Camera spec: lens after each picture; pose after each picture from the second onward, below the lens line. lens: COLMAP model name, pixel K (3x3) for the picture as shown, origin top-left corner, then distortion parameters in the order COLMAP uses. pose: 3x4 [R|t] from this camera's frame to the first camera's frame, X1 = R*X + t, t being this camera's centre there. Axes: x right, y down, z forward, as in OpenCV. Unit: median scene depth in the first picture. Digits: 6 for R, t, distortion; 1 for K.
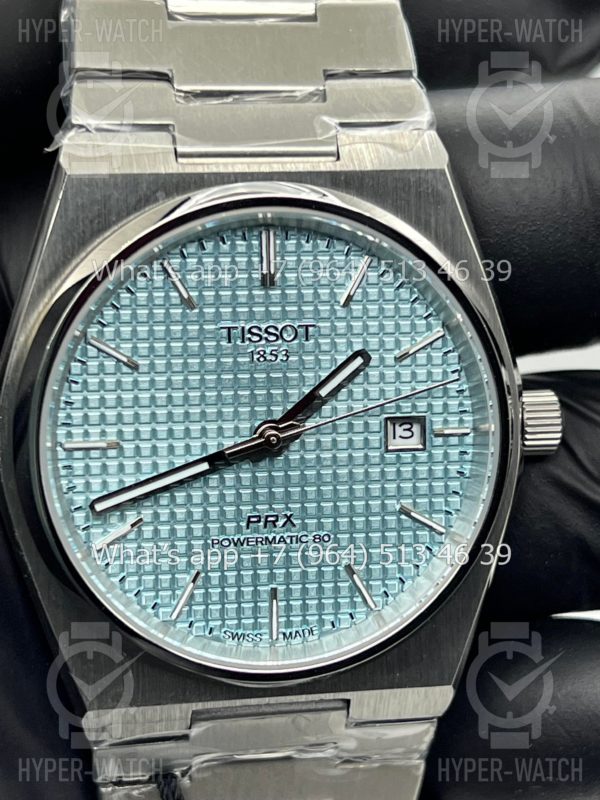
lens RADIAL K [[1807.2, 0, 298.3], [0, 1807.2, 459.0], [0, 0, 1]] dist [0.149572, -0.273526]
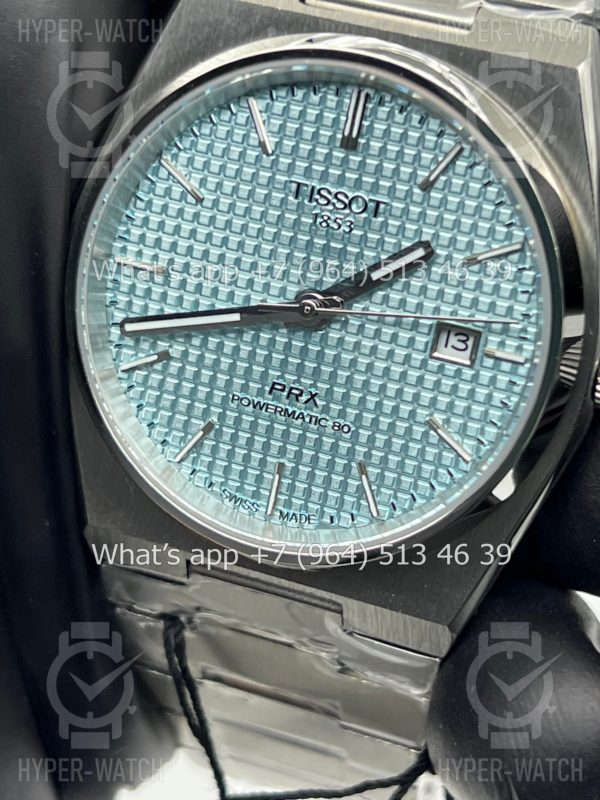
lens RADIAL K [[1807.2, 0, 298.3], [0, 1807.2, 459.0], [0, 0, 1]] dist [0.149572, -0.273526]
pose [[0.861425, 0.290008, -0.416943, 0.395604], [-0.275207, 0.956508, 0.096713, -0.025575], [0.426857, 0.031435, 0.903772, 0.141119]]
